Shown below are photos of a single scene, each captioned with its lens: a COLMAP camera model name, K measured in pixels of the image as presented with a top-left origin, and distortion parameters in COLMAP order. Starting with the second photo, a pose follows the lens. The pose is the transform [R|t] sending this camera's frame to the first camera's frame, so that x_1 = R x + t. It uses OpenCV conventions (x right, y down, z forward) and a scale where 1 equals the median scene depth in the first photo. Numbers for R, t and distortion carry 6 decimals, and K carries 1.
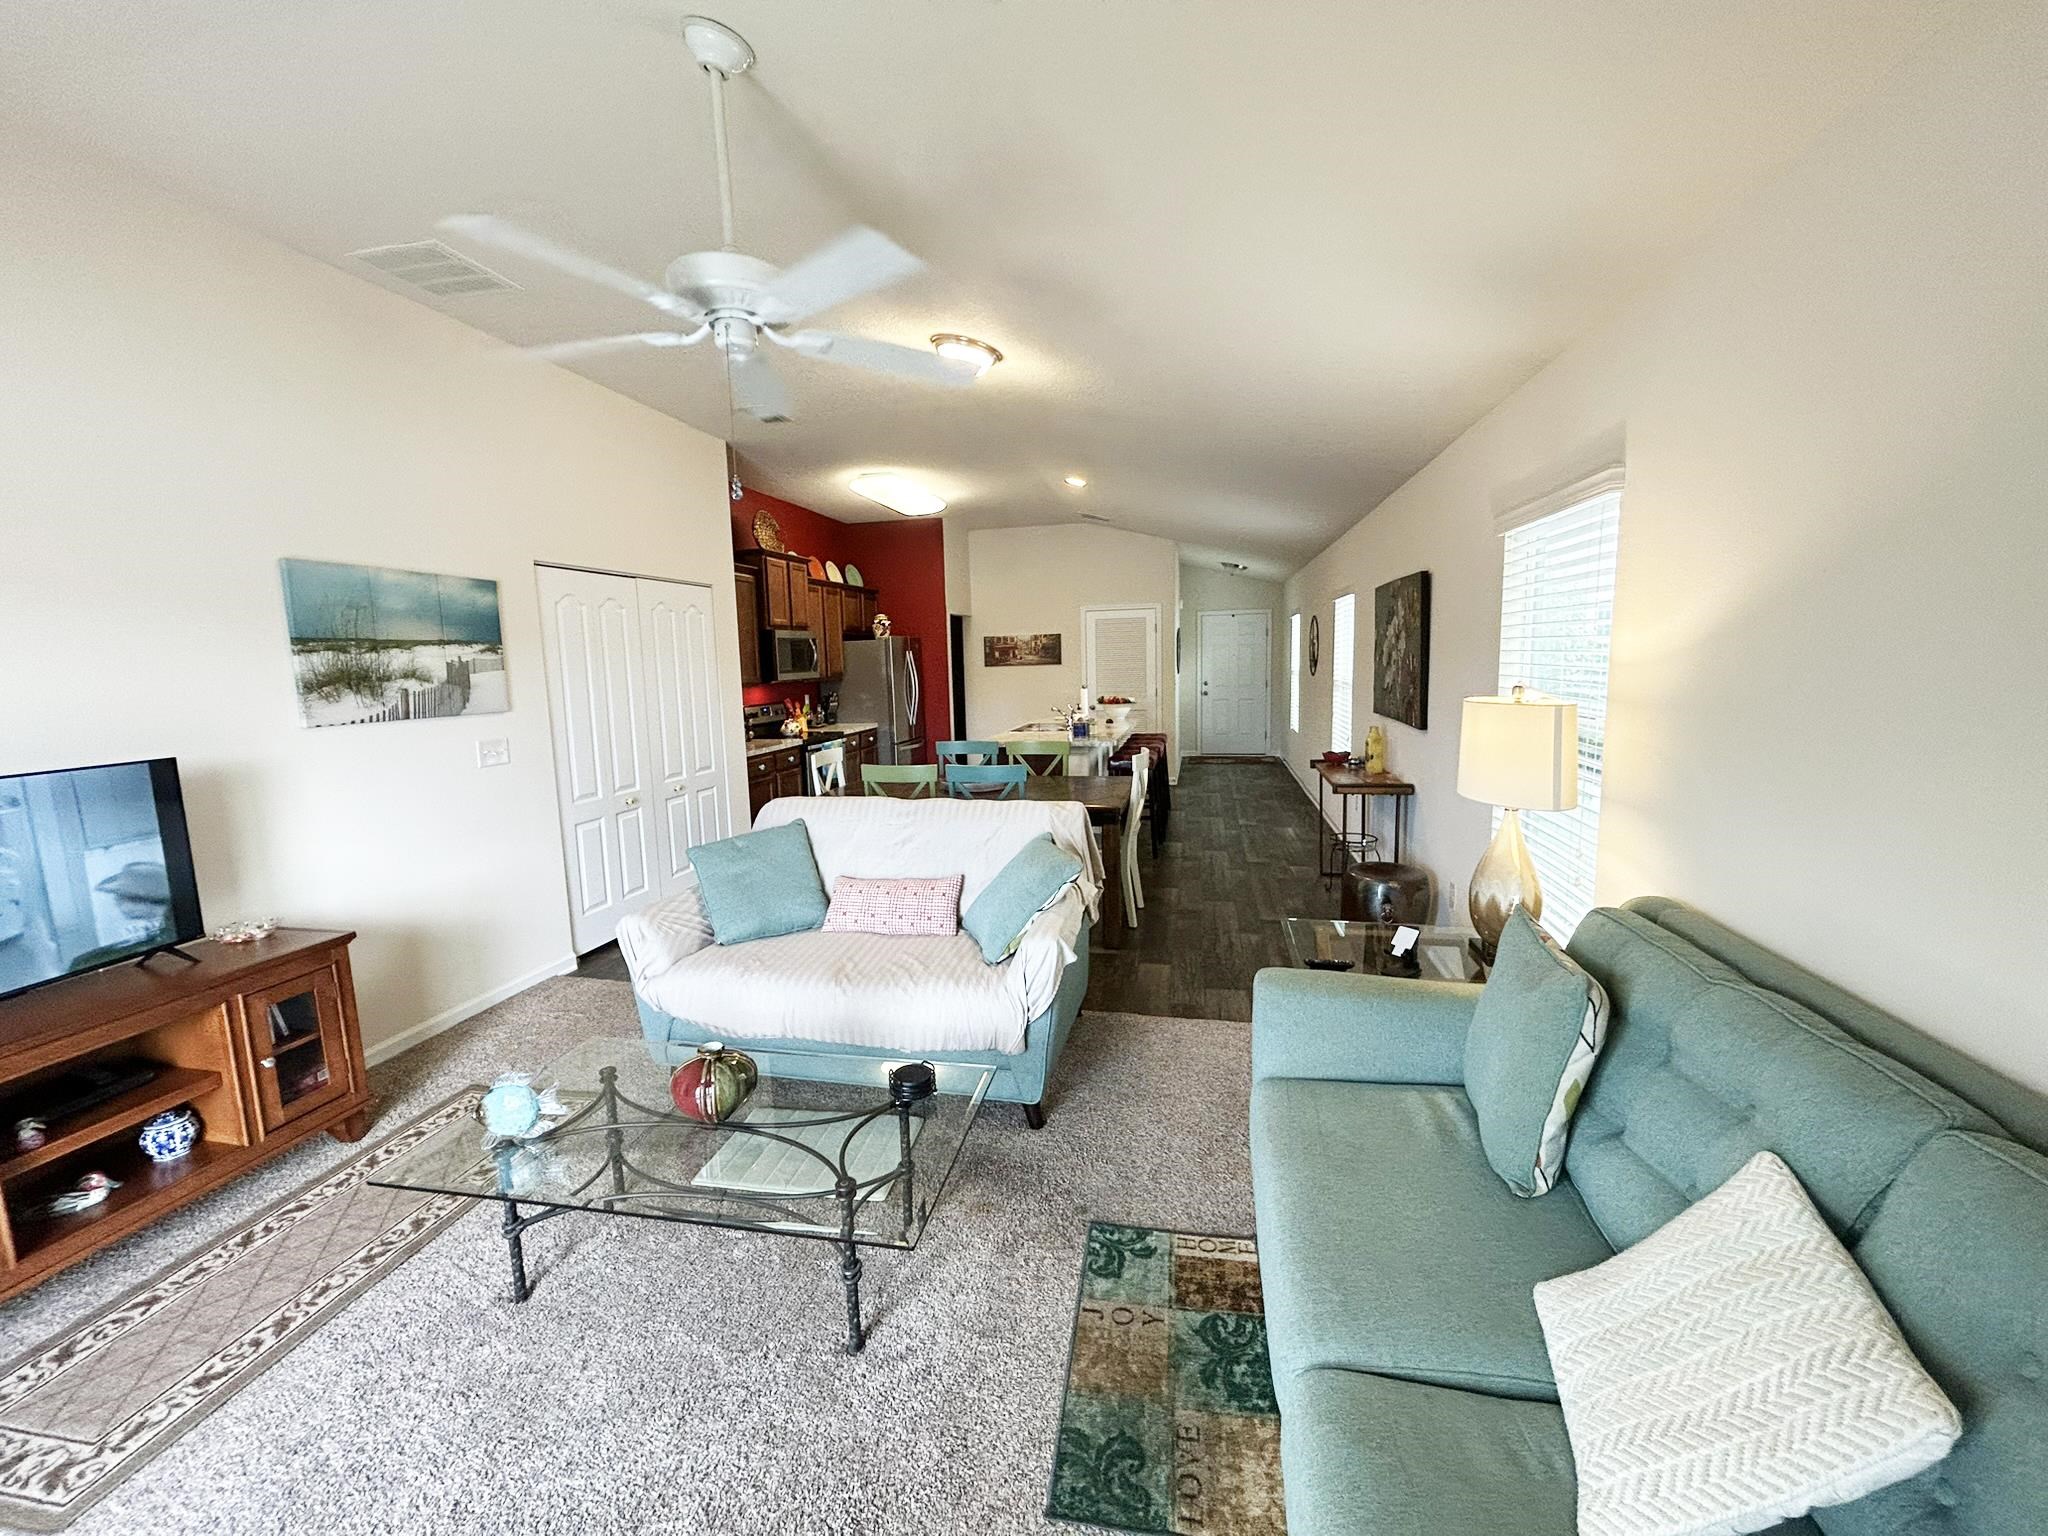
lens RADIAL K [[829.4, 0, 1023.6], [0, 829.4, 758.5], [0, 0, 1]] dist [-0.000424, 0.000035]
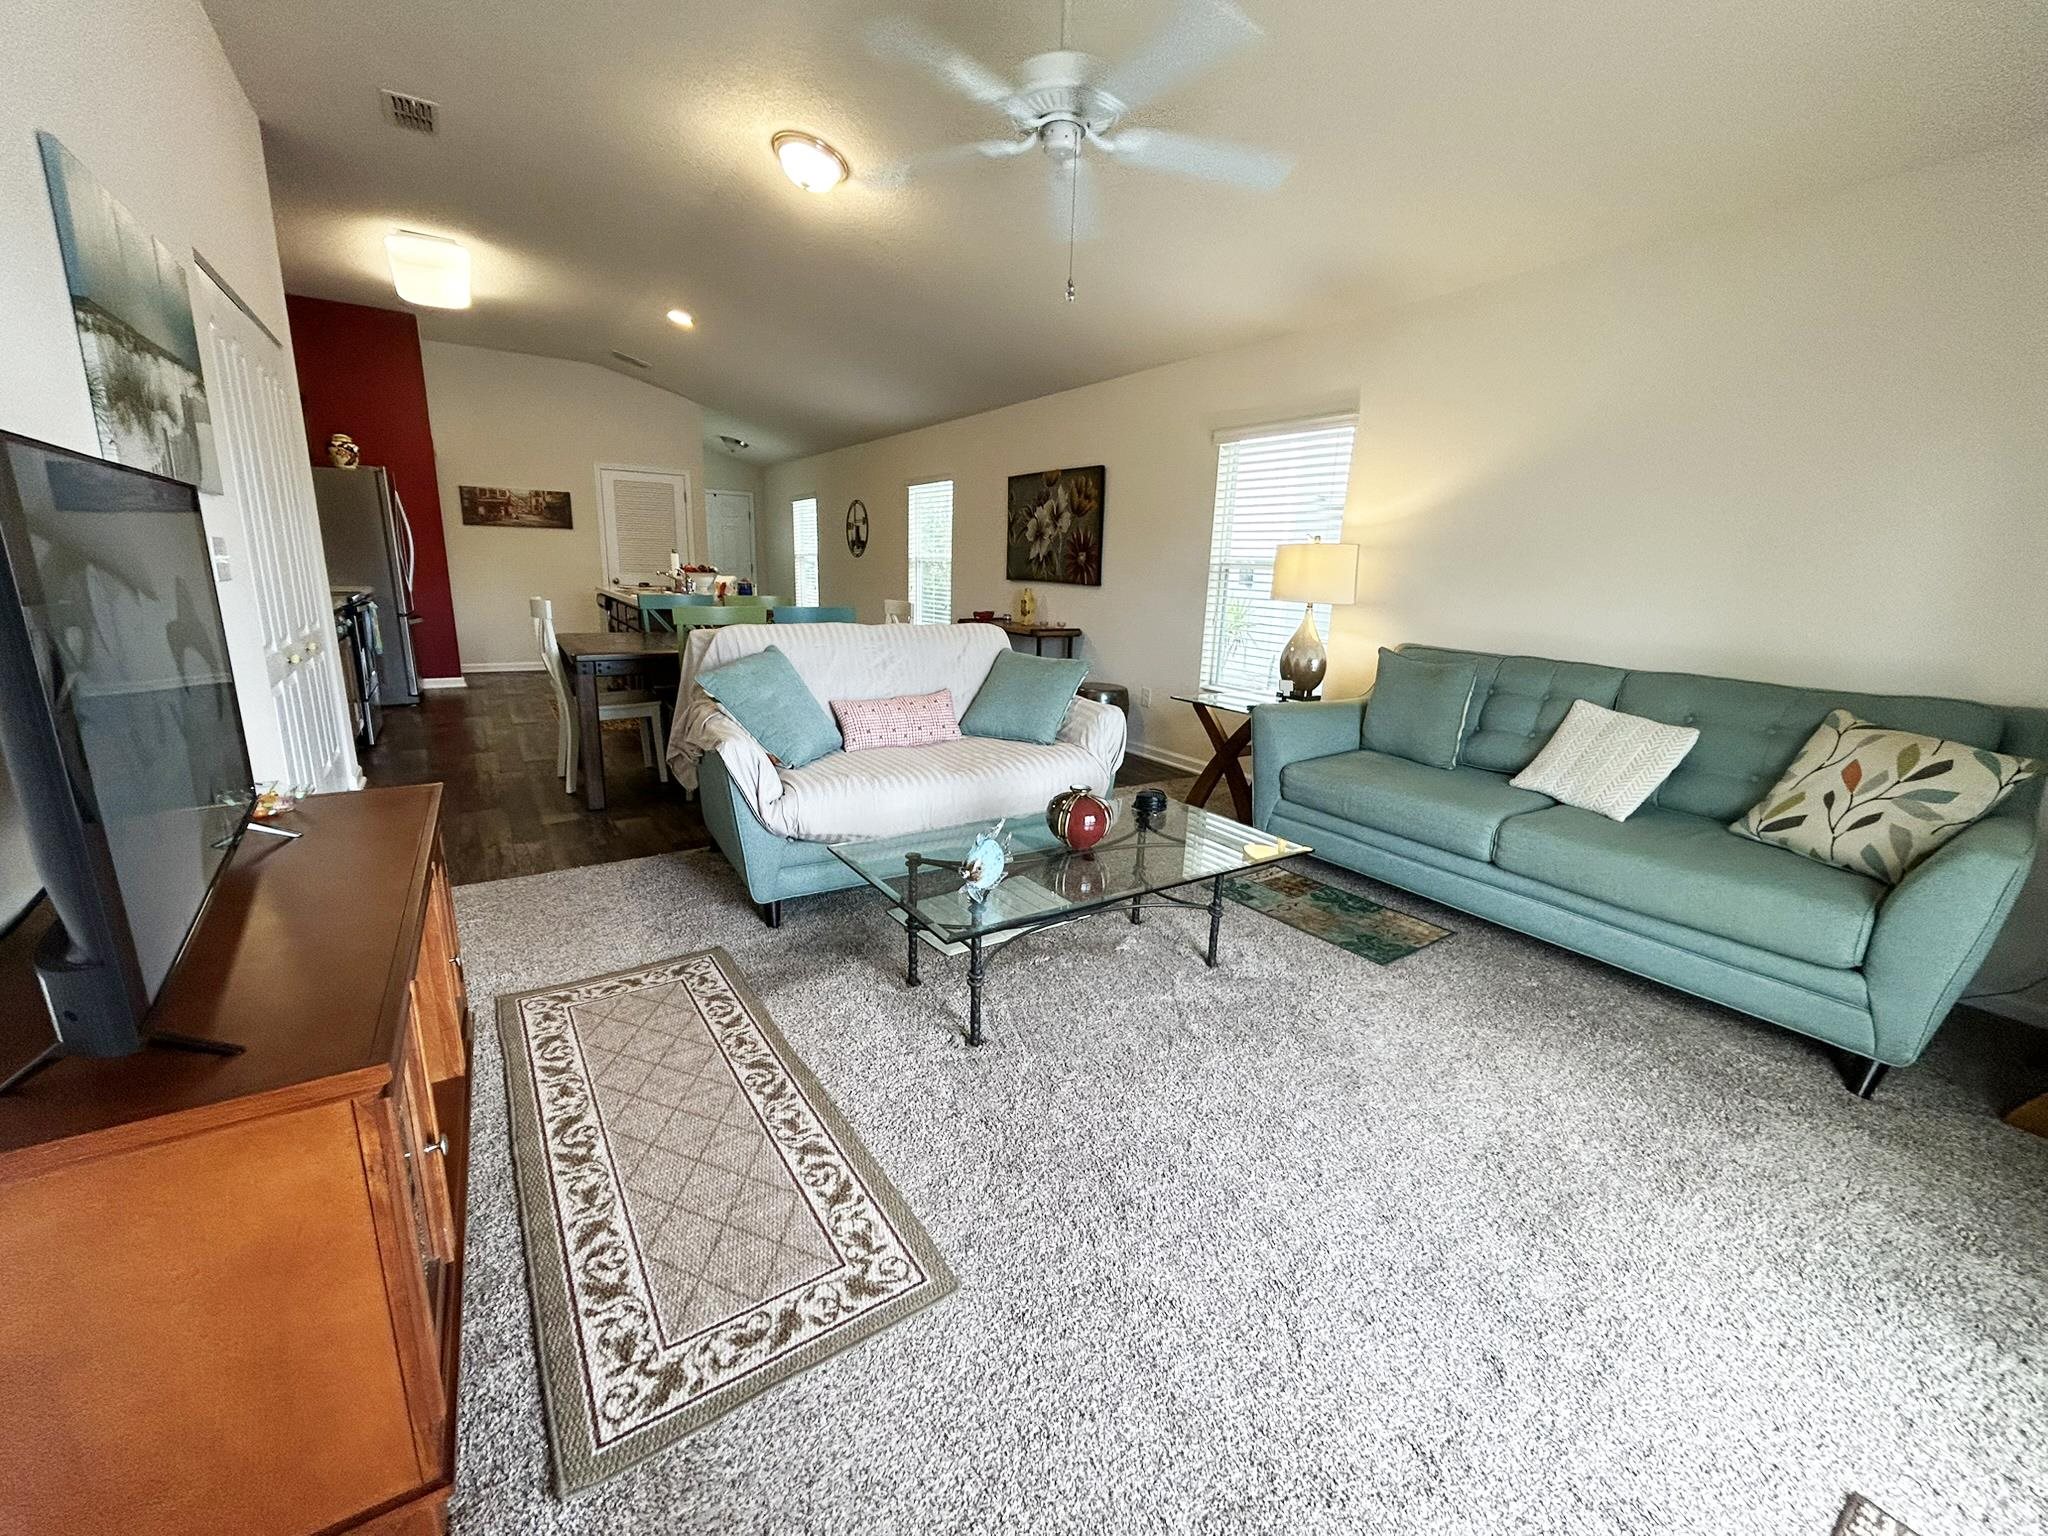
lens RADIAL K [[829.4, 0, 1010.6], [0, 829.4, 769.9], [0, 0, 1]] dist [-0.000424, 0.000035]
pose [[0.705537, -0.118845, 0.698637, -0.755501], [0.033161, 0.990295, 0.134970, 0.094855], [-0.707897, -0.072059, 0.702630, 0.144541]]
